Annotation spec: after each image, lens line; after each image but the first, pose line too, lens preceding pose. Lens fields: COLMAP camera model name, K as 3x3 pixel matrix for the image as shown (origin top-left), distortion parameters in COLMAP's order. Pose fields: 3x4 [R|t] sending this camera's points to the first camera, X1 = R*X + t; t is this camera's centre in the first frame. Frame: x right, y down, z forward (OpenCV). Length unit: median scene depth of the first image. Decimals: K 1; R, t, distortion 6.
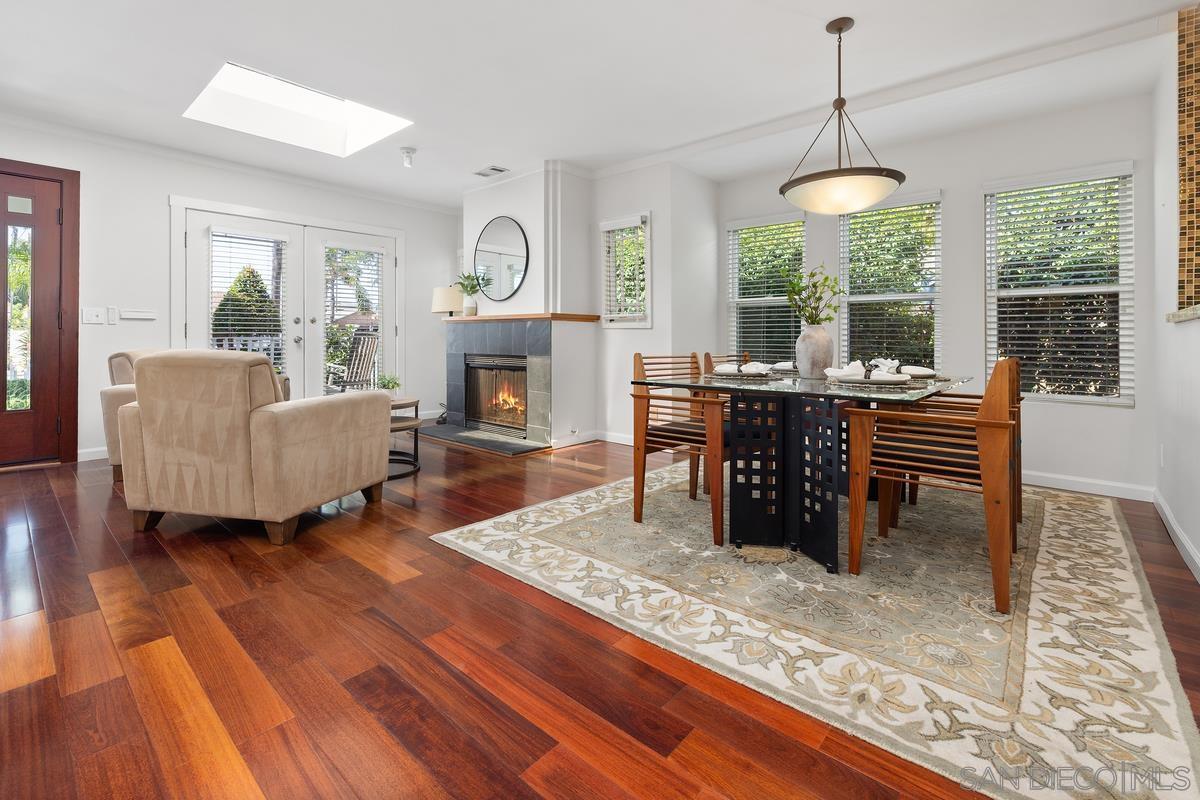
lens RADIAL K [[520.6, 0, 602.7], [0, 520.6, 335.5], [0, 0, 1]] dist [0.000766, 0.000155]
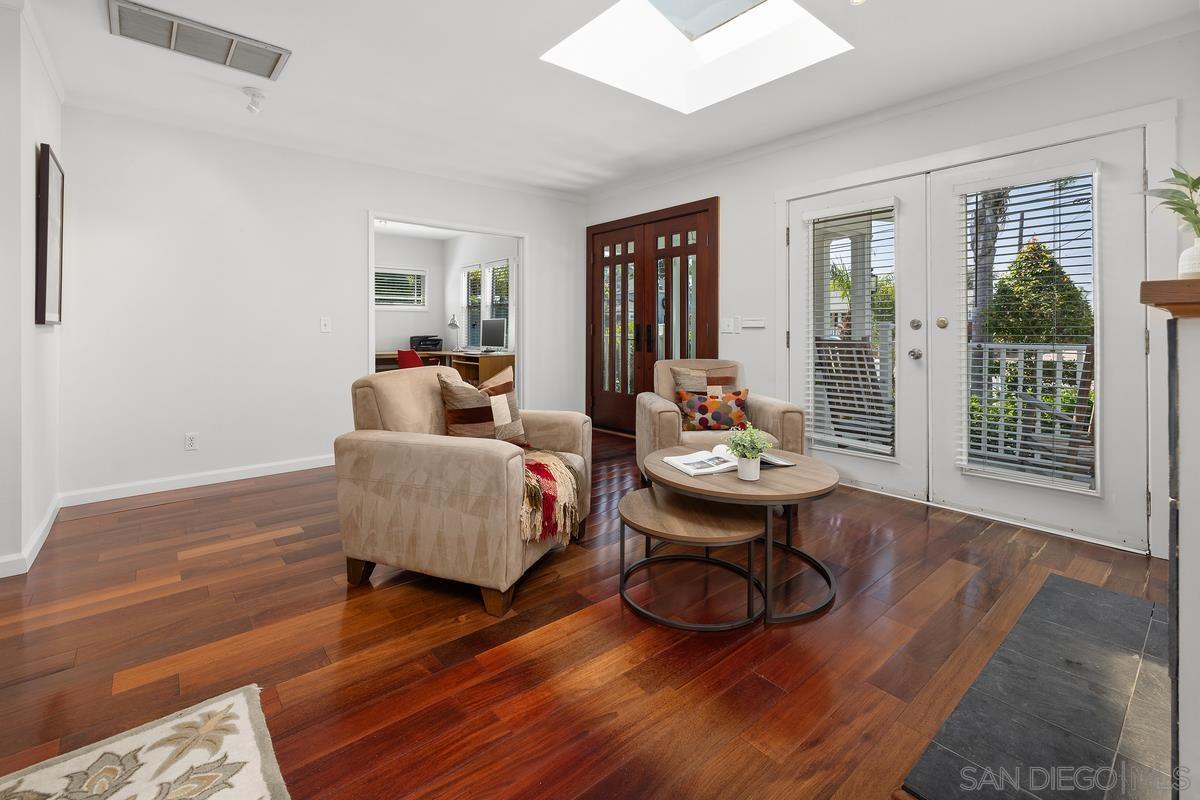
lens RADIAL K [[535.8, 0, 600.2], [0, 535.8, 328.3], [0, 0, 1]] dist [0.000327, 0.000029]
pose [[-0.146393, -0.005552, -0.989211, 0.138081], [0.005876, 0.999962, -0.006482, -0.024477], [0.989209, -0.006761, -0.146355, 0.803579]]
